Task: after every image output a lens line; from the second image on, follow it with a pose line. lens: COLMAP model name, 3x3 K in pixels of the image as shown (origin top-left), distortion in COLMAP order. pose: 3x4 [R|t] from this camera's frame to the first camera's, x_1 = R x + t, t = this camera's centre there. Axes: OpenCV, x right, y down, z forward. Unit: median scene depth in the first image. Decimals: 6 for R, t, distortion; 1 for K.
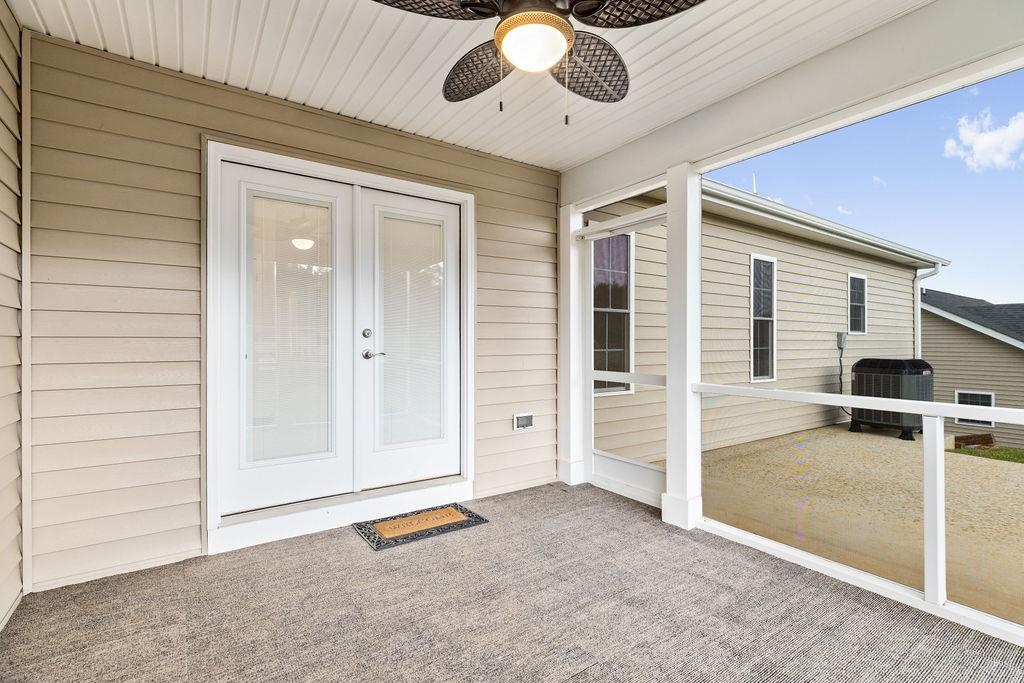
lens RADIAL K [[470.1, 0, 512.0], [0, 470.1, 341.5], [0, 0, 1]] dist [0.002255, 0.000605]
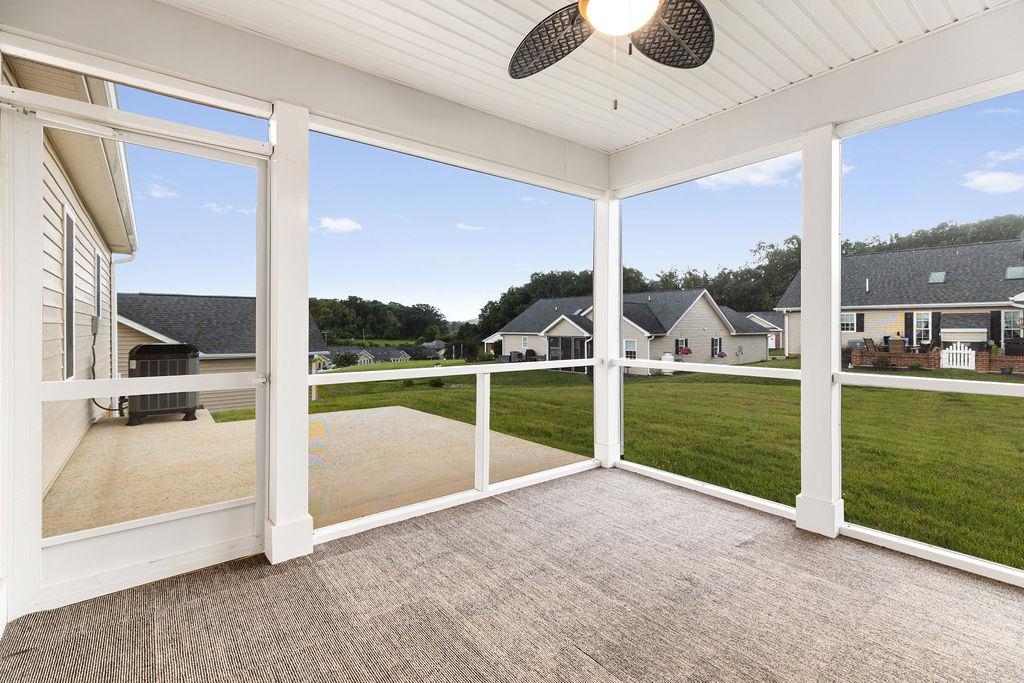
lens RADIAL K [[460.3, 0, 521.9], [0, 460.3, 329.6], [0, 0, 1]] dist [0.003537, 0.000862]
pose [[-0.070392, -0.008834, 0.997480, -0.449278], [-0.000867, 0.999961, 0.008795, -0.003645], [-0.997519, -0.000245, -0.070396, 0.657986]]
